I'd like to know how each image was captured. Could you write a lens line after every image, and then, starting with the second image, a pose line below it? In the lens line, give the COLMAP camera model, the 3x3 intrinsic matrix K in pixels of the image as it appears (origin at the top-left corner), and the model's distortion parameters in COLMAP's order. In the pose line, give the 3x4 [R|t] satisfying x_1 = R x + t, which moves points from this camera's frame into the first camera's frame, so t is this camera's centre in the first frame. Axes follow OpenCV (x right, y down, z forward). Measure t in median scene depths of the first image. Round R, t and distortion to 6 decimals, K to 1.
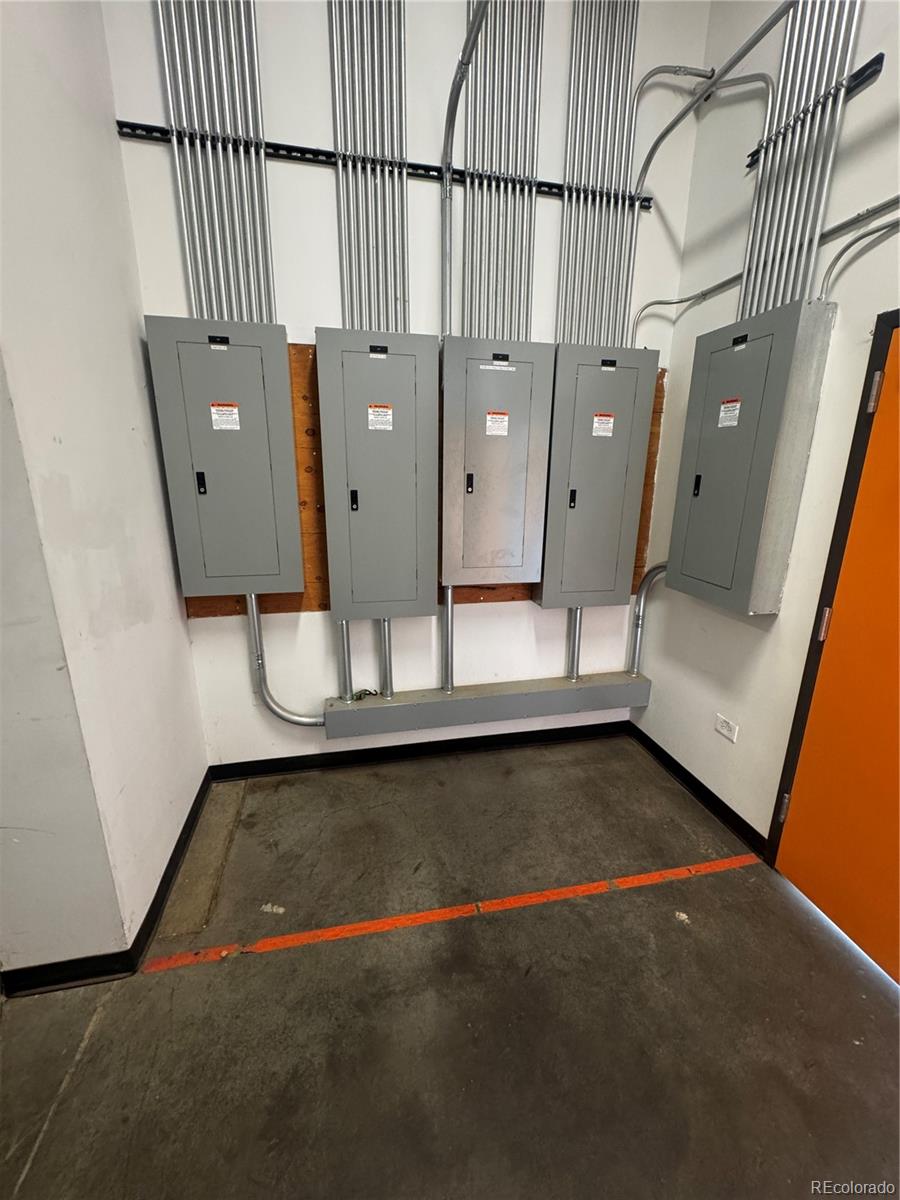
lens RADIAL K [[479.8, 0, 449.1], [0, 479.8, 595.4], [0, 0, 1]] dist [-0.000525, -0.000459]
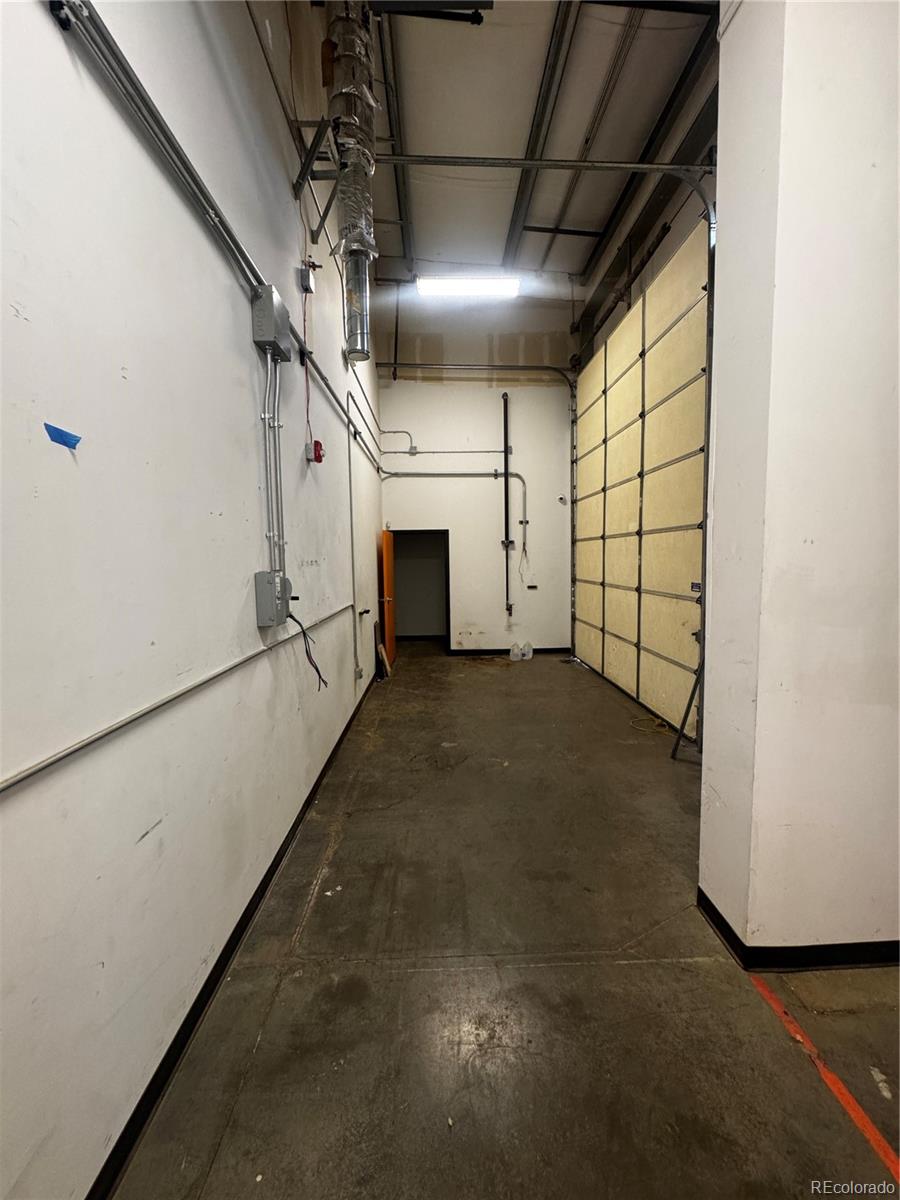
lens RADIAL K [[479.8, 0, 453.8], [0, 479.8, 599.2], [0, 0, 1]] dist [-0.000525, -0.000459]
pose [[-0.178935, 0.087232, -0.979986, 0.602475], [-0.229071, 0.964994, 0.127723, -0.097508], [0.956822, 0.247341, -0.152689, 0.273086]]
